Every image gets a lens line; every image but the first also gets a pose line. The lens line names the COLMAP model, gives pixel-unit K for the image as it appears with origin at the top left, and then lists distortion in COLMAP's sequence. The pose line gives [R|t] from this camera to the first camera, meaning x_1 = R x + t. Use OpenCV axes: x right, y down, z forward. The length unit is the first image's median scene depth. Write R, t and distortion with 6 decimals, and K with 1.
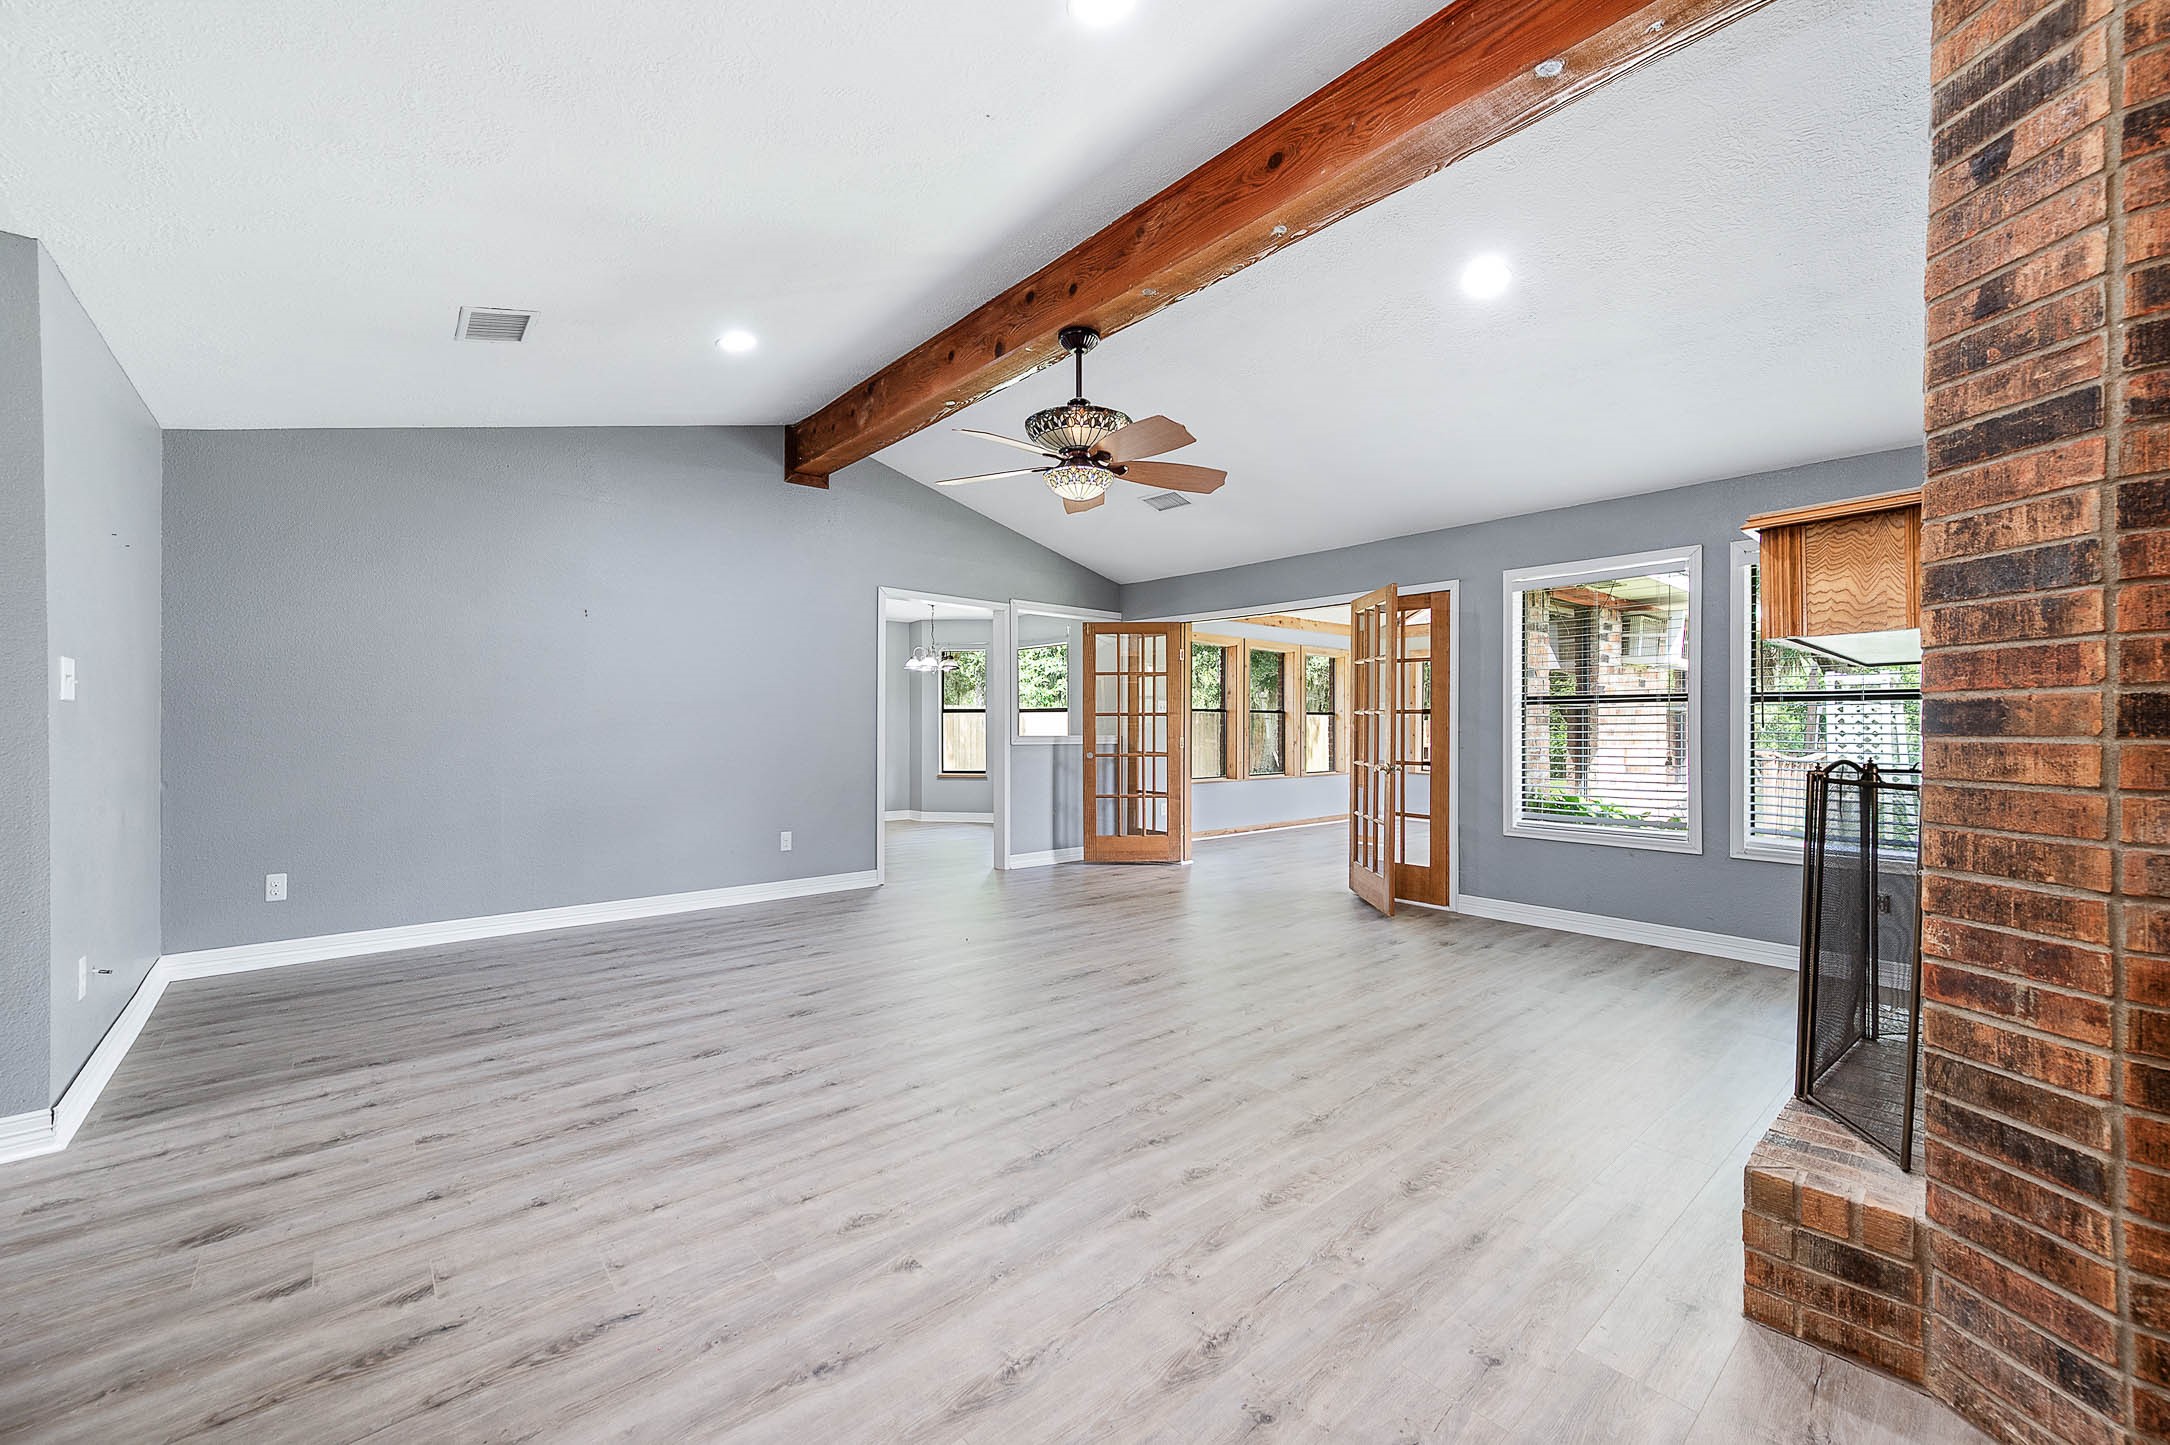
lens RADIAL K [[853.2, 0, 1101.8], [0, 853.2, 723.3], [0, 0, 1]] dist [0.010544, 0.001159]
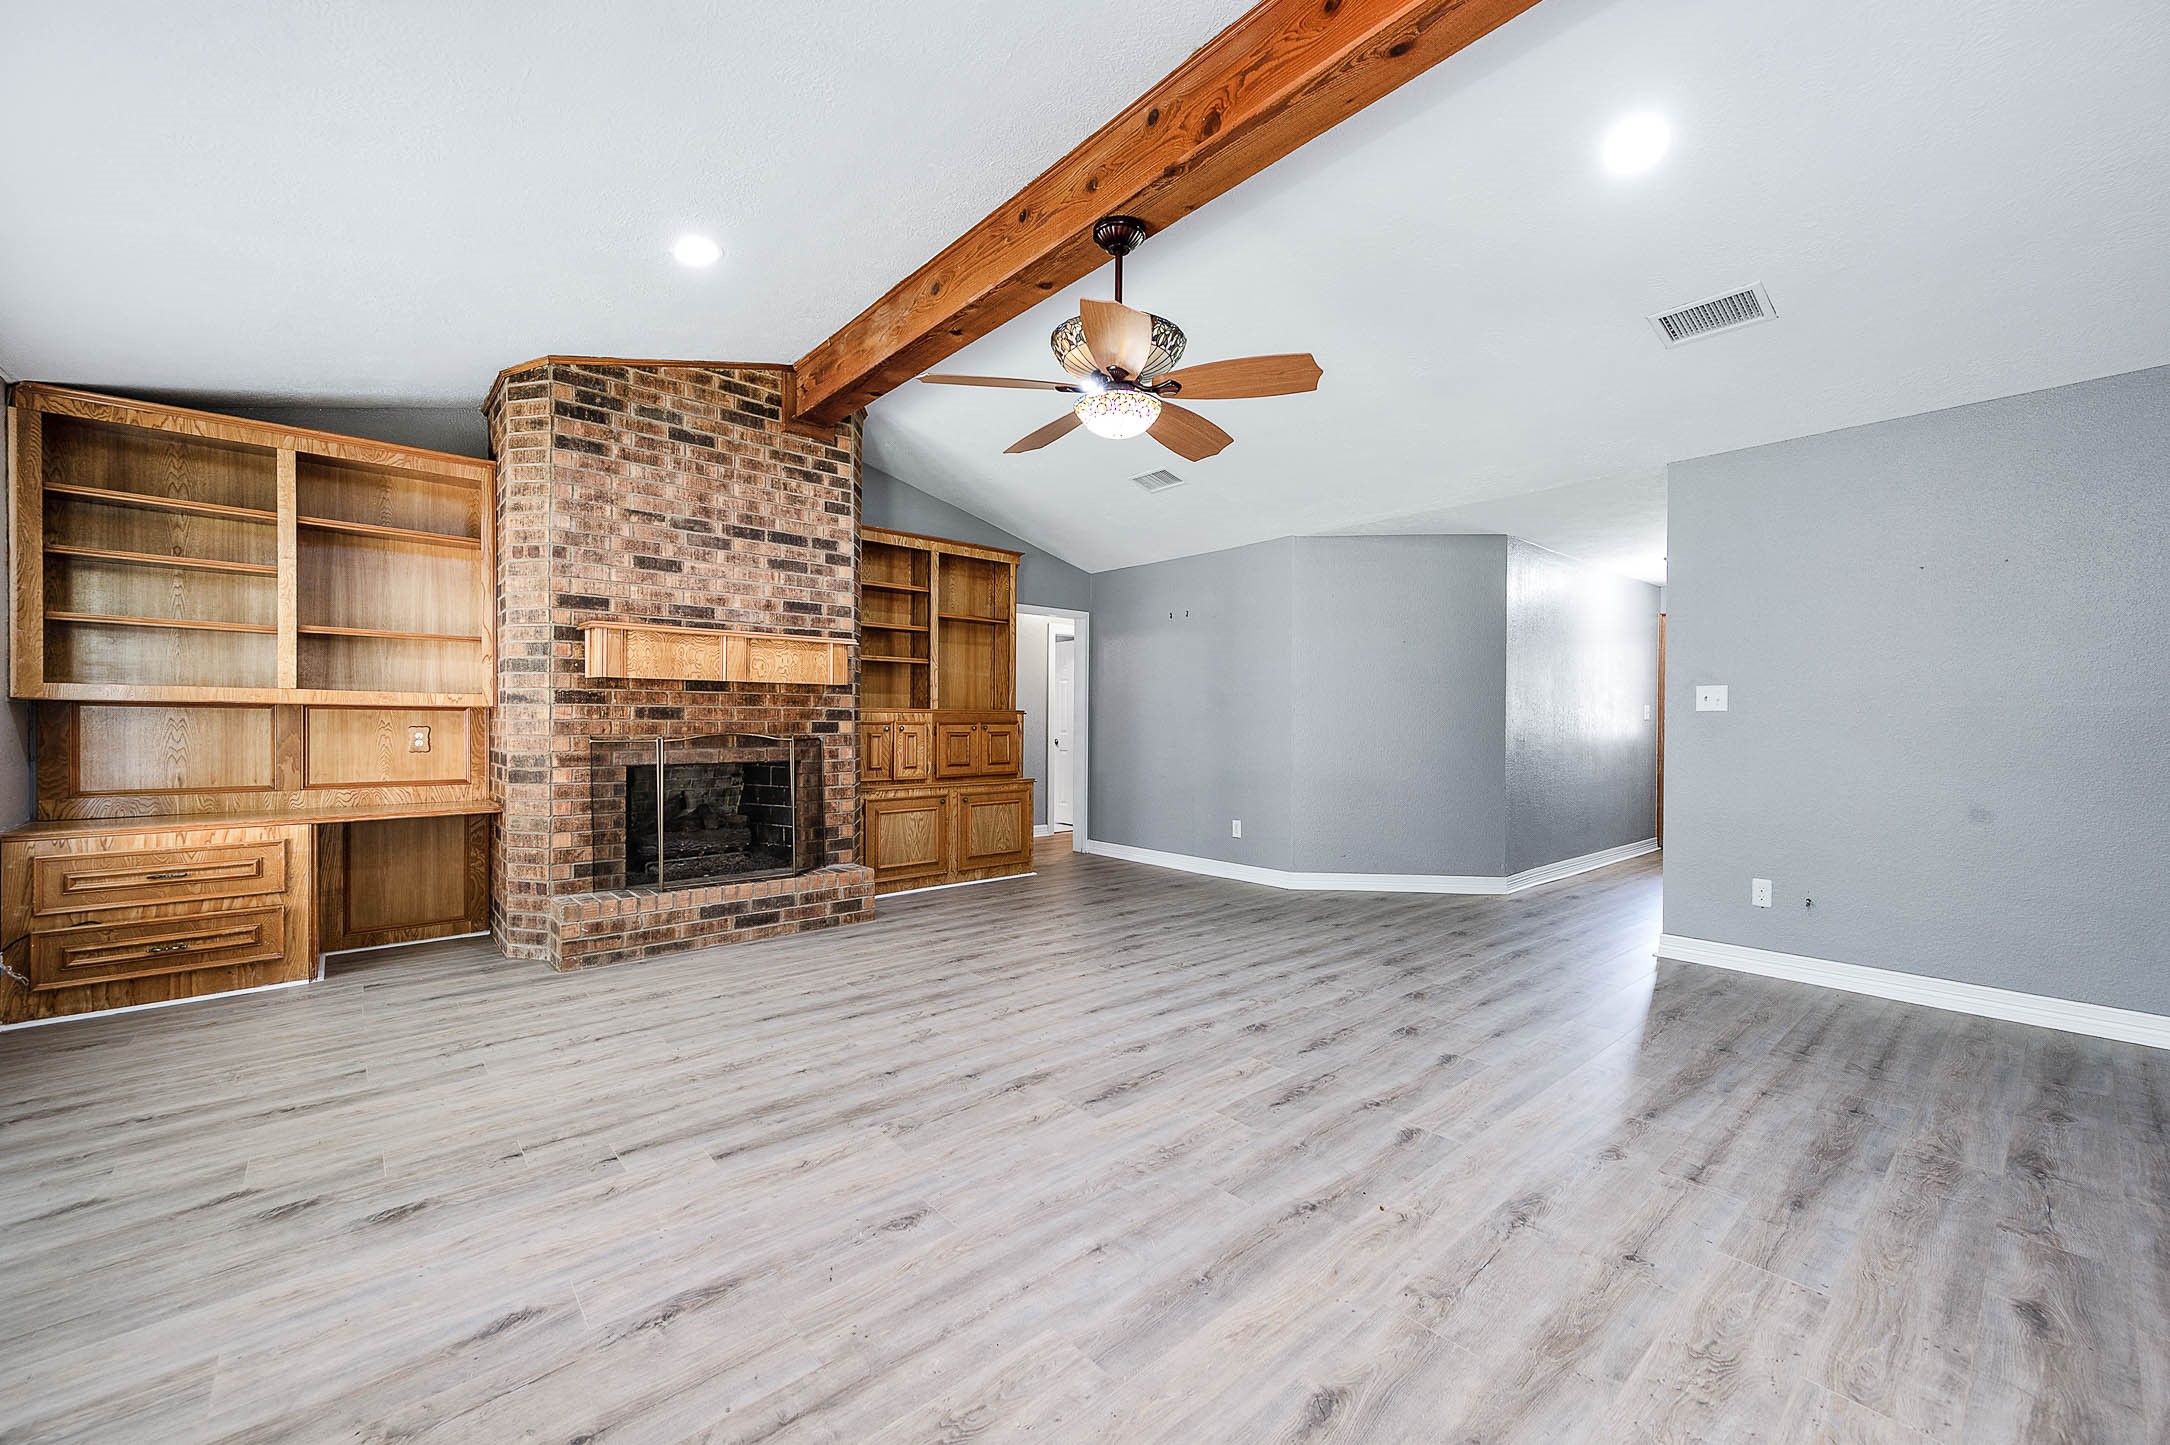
lens RADIAL K [[853.2, 0, 1081.0], [0, 853.2, 728.1], [0, 0, 1]] dist [0.010544, 0.001159]
pose [[-0.999638, -0.010772, 0.024664, -0.013123], [-0.010596, 0.999918, 0.007254, 0.005122], [-0.024740, 0.006991, -0.999669, 2.233145]]
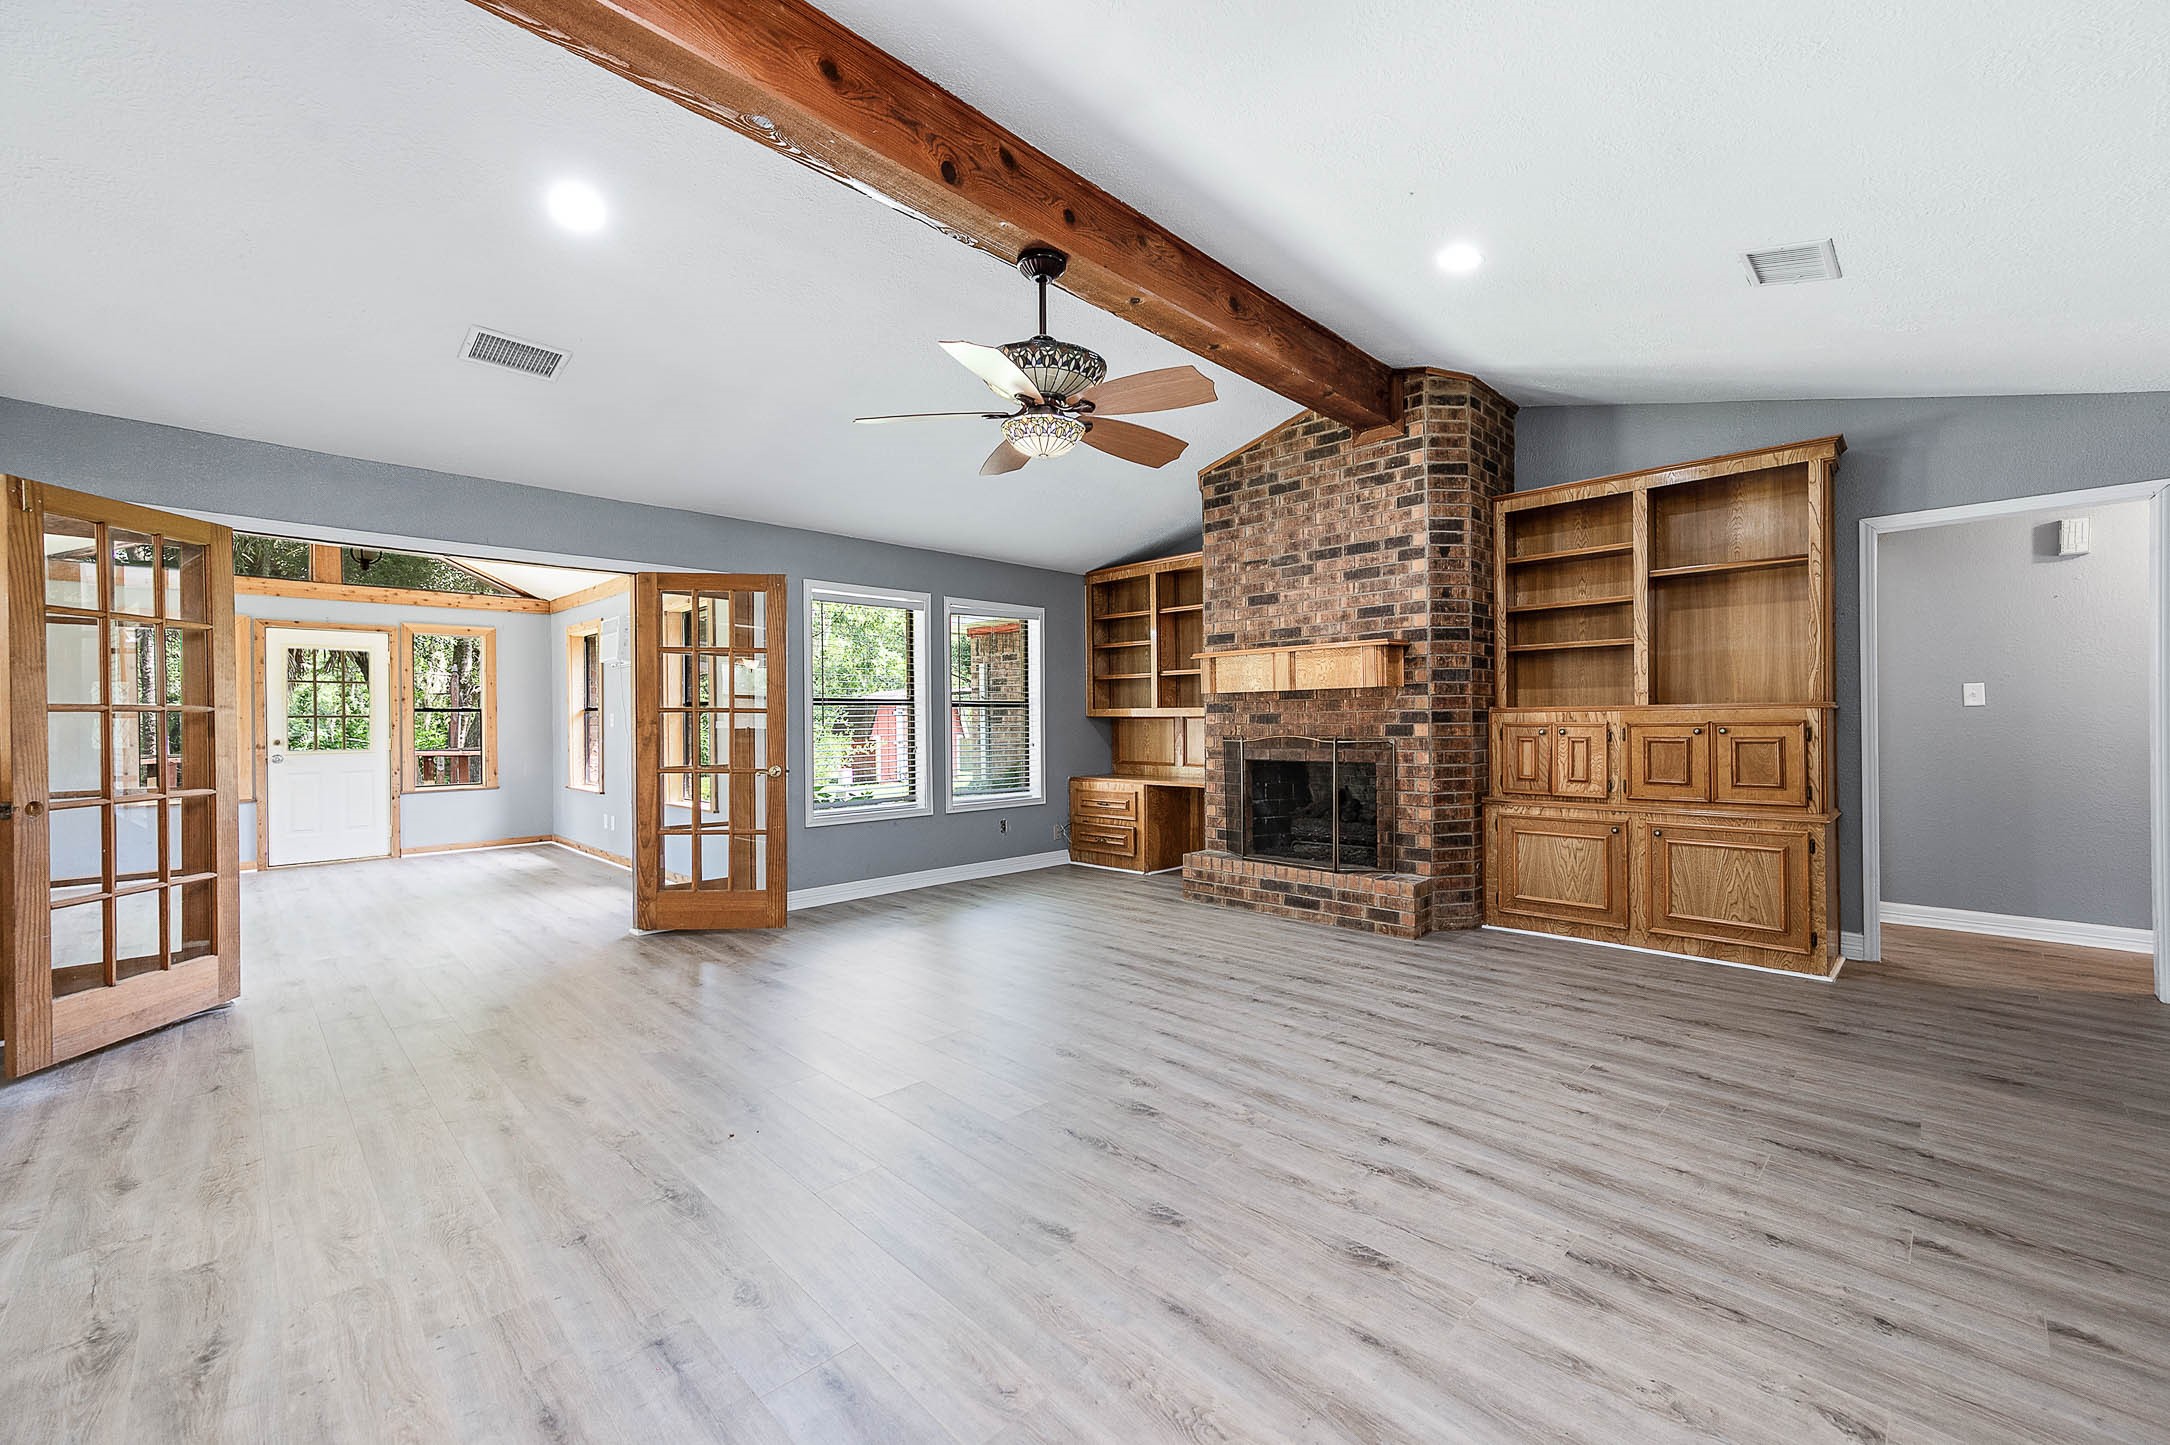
lens RADIAL K [[853.2, 0, 1078.4], [0, 853.2, 725.1], [0, 0, 1]] dist [0.010544, 0.001159]
pose [[-0.043264, -0.008149, 0.999030, -1.077526], [0.007956, 0.999932, 0.008501, -0.007467], [-0.999032, 0.008316, -0.043196, 1.243198]]
